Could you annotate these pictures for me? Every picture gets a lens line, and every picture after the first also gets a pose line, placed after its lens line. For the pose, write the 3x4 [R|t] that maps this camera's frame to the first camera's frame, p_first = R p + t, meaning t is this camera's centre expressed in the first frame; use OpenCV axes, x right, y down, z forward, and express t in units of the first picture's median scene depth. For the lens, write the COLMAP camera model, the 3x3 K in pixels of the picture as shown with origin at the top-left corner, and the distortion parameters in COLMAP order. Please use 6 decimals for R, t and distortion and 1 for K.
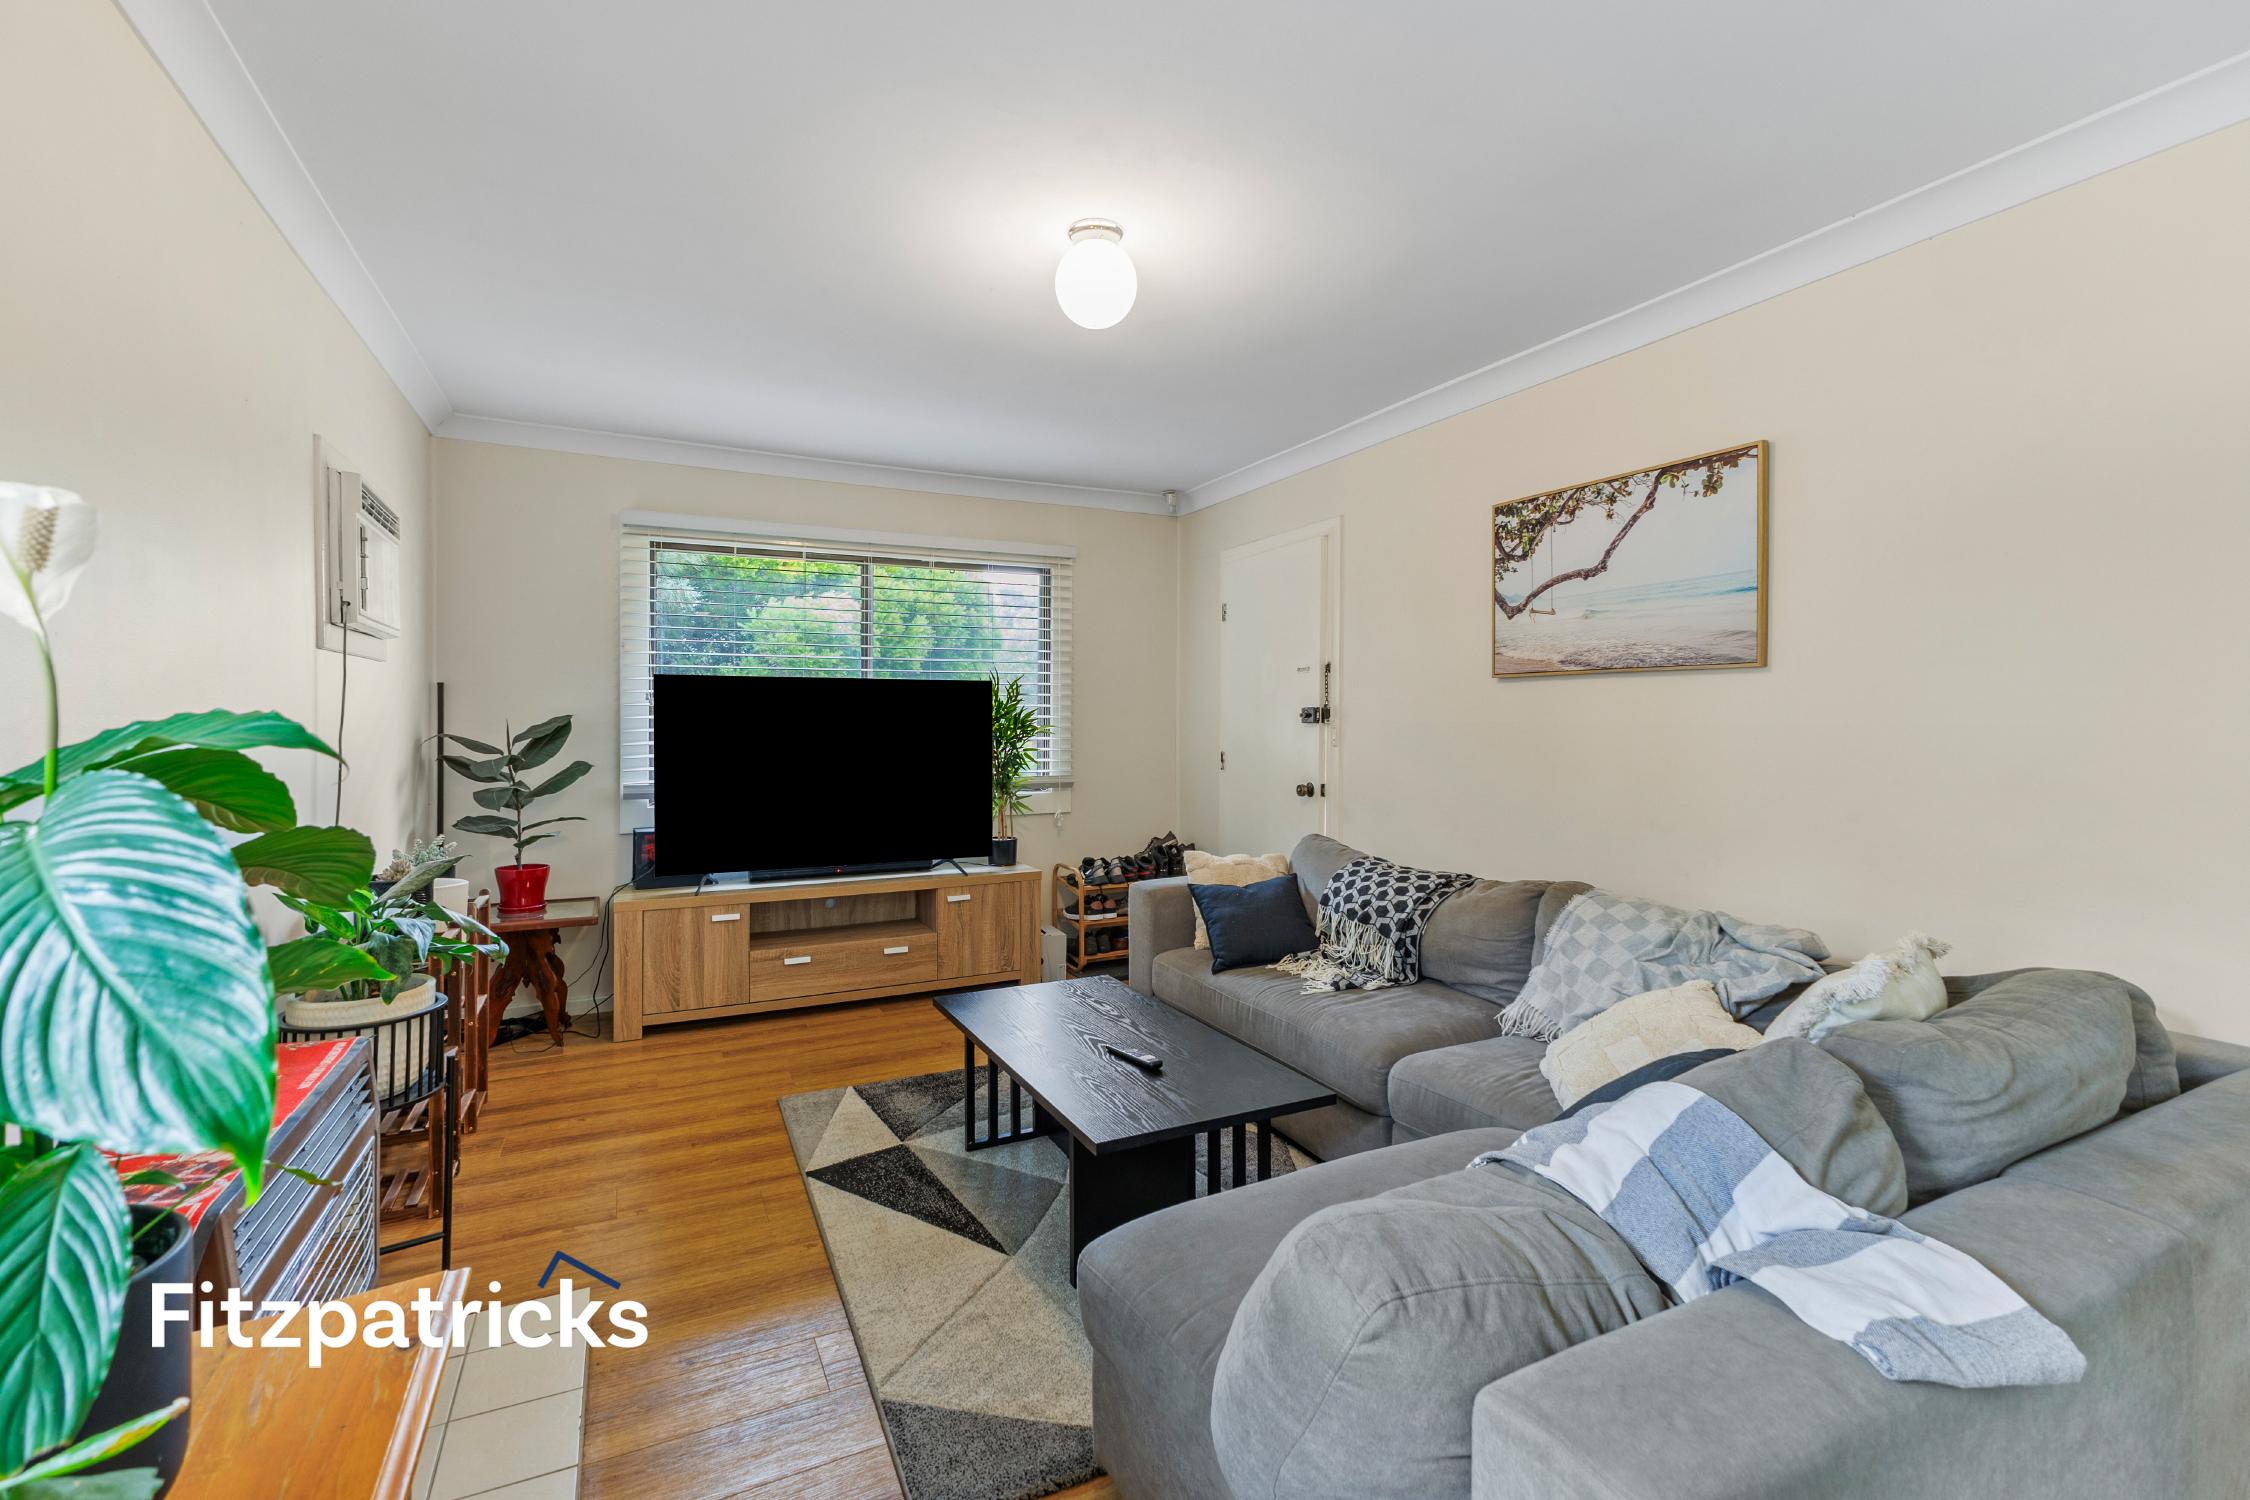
lens RADIAL K [[985.3, 0, 1127.7], [0, 985.3, 733.4], [0, 0, 1]] dist [0.010827, -0.000963]
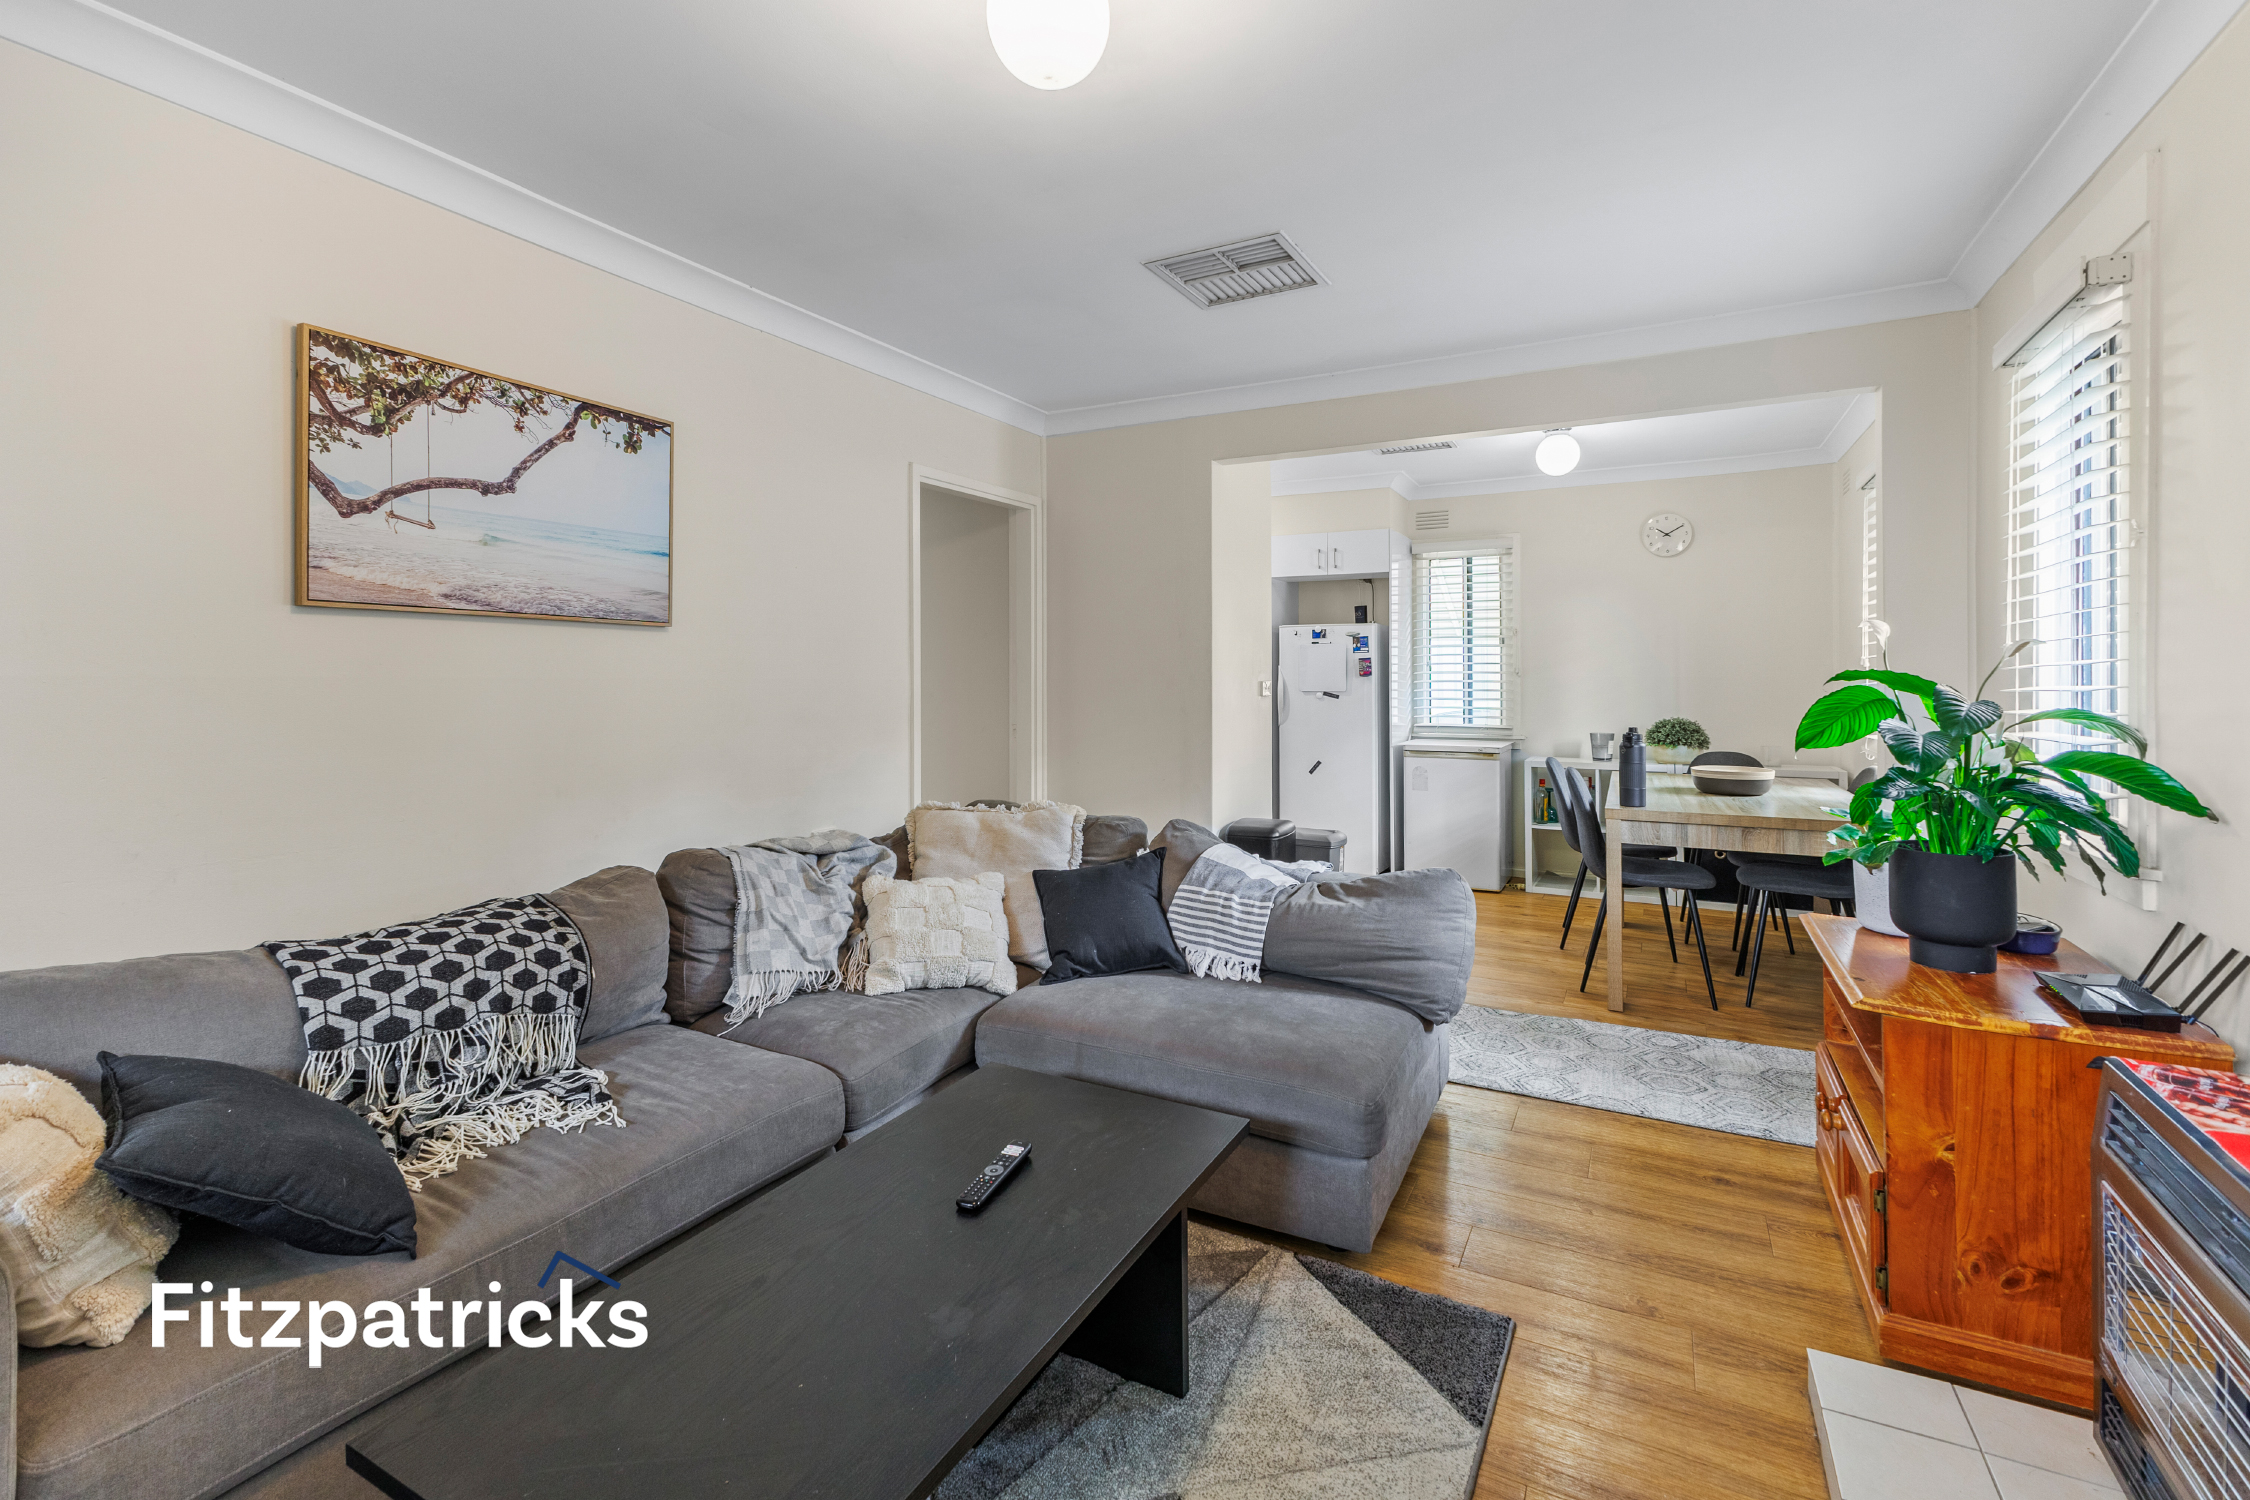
lens RADIAL K [[985.3, 0, 1118.7], [0, 985.3, 682.5], [0, 0, 1]] dist [0.010827, -0.000963]
pose [[-0.568422, -0.003669, 0.822729, -0.471661], [0.010830, 0.999870, 0.011941, -0.011391], [-0.822666, 0.015698, -0.568308, 1.044378]]
